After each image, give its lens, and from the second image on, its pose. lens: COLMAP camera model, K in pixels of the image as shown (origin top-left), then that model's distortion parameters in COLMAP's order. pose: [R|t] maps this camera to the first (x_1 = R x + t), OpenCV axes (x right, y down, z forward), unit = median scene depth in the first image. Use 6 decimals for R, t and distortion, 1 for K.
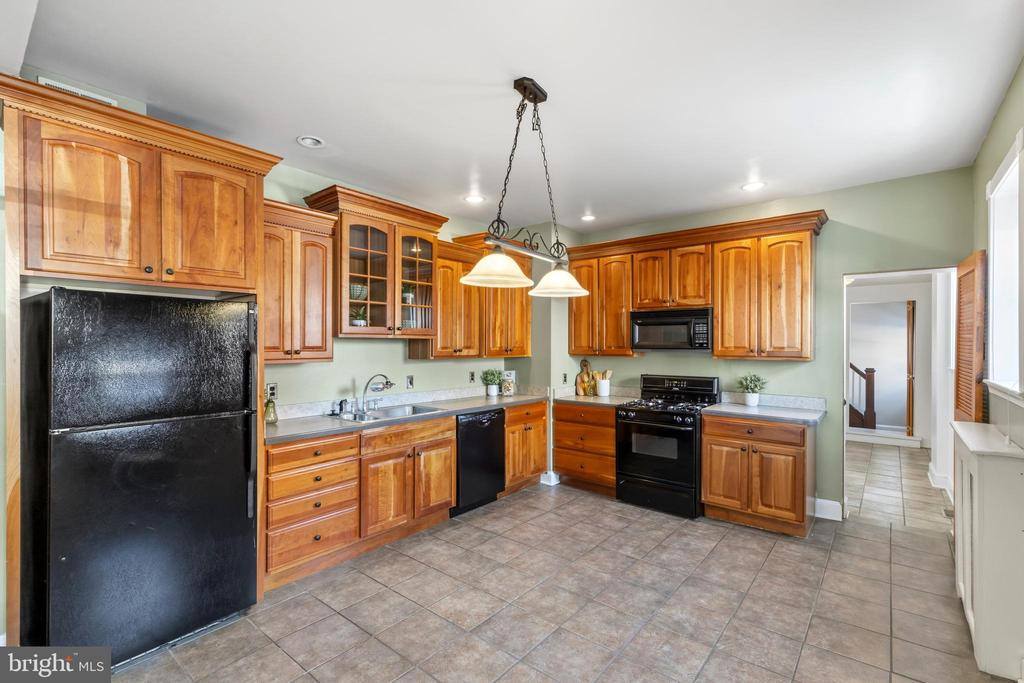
lens RADIAL K [[467.2, 0, 514.7], [0, 467.2, 342.5], [0, 0, 1]] dist [0.008702, -0.000937]
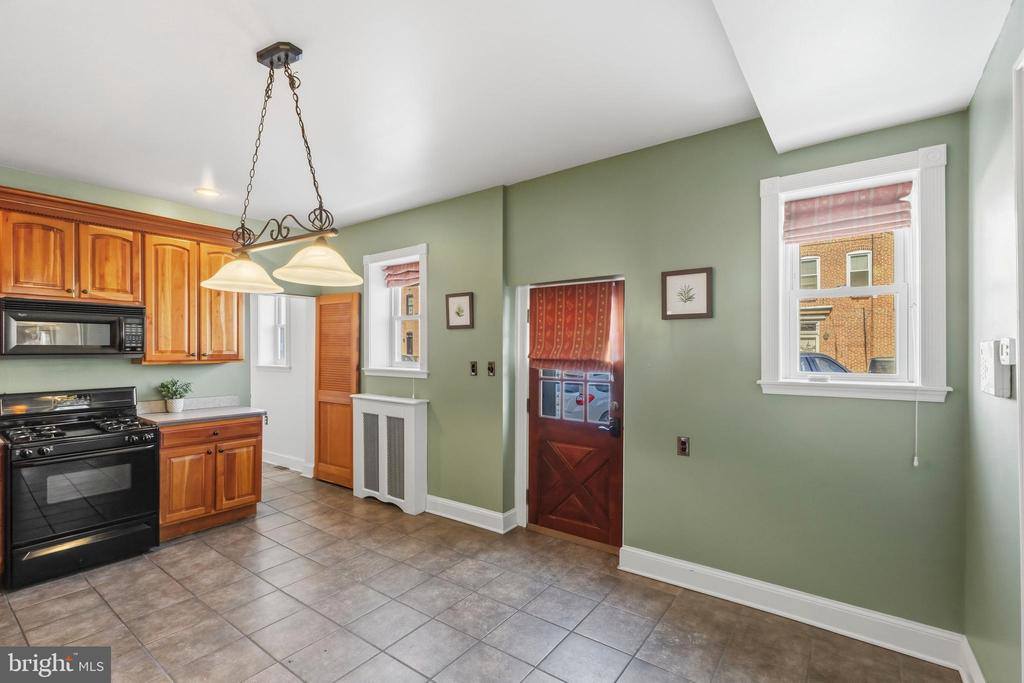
lens RADIAL K [[467.2, 0, 515.5], [0, 467.2, 344.5], [0, 0, 1]] dist [0.008702, -0.000937]
pose [[-0.045172, 0.004454, 0.998969, -0.518062], [0.002729, 0.999987, -0.004335, 0.002557], [-0.998976, 0.002531, -0.045183, 0.368182]]
